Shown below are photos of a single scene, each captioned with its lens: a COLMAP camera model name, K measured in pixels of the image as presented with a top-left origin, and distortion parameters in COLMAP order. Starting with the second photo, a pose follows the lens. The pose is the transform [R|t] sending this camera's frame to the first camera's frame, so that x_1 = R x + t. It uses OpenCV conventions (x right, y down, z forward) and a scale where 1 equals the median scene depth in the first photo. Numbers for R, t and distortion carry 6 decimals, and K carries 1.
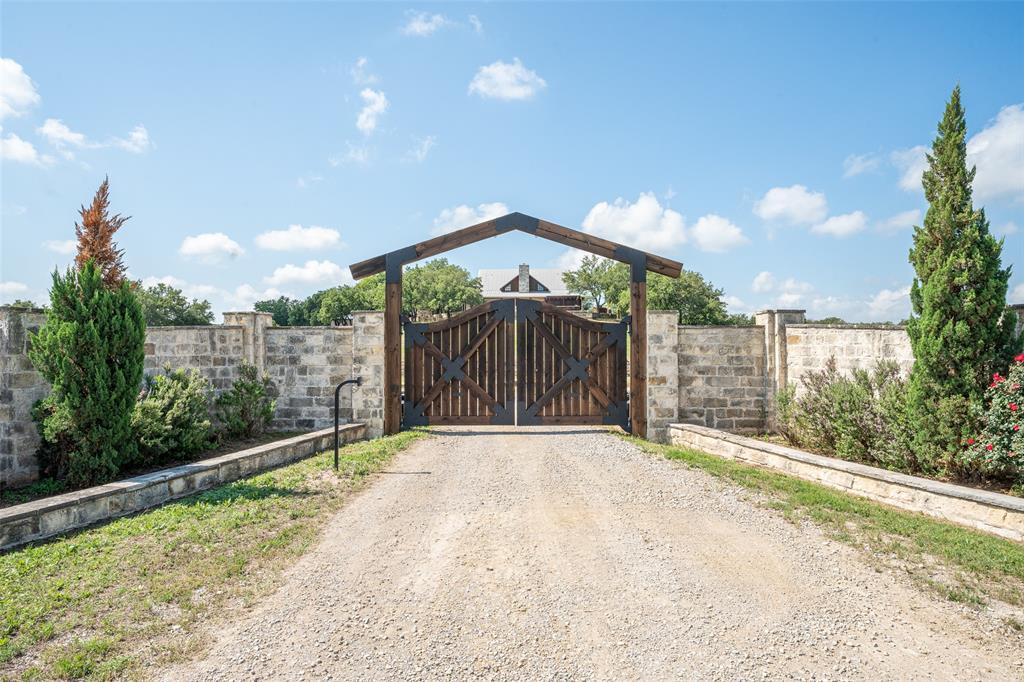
lens RADIAL K [[672.8, 0, 512.9], [0, 672.8, 344.8], [0, 0, 1]] dist [0.013740, 0.000757]
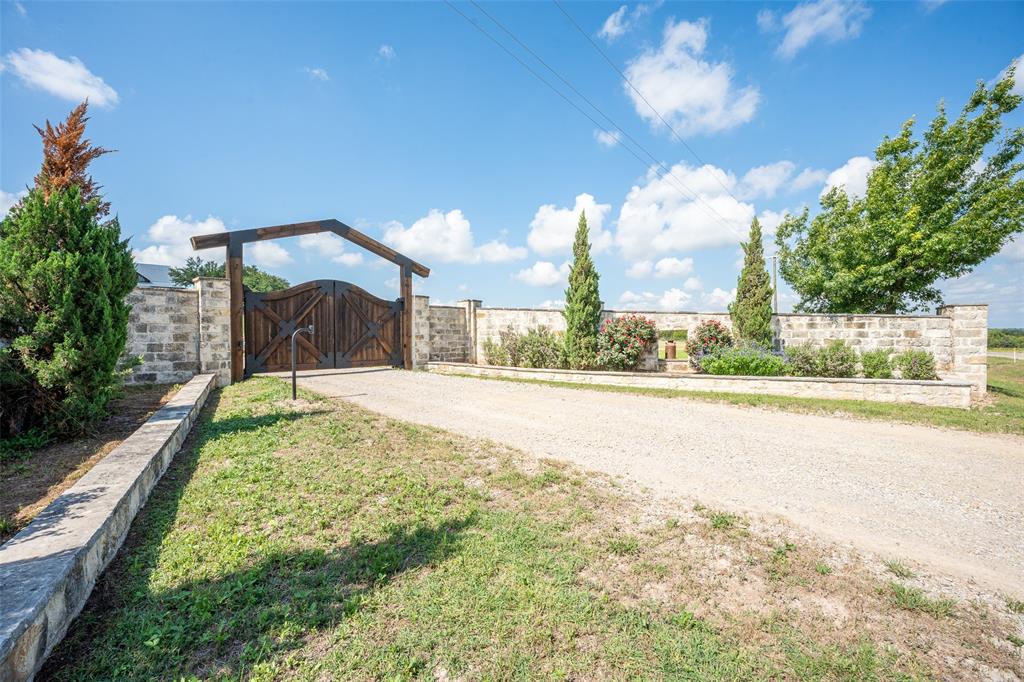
lens RADIAL K [[423.1, 0, 513.3], [0, 423.1, 336.5], [0, 0, 1]] dist [-0.018270, -0.000261]
pose [[0.657863, 0.000500, 0.753138, -0.423204], [-0.007303, 0.999957, 0.005715, 0.043566], [-0.753103, -0.009260, 0.657838, 0.126590]]
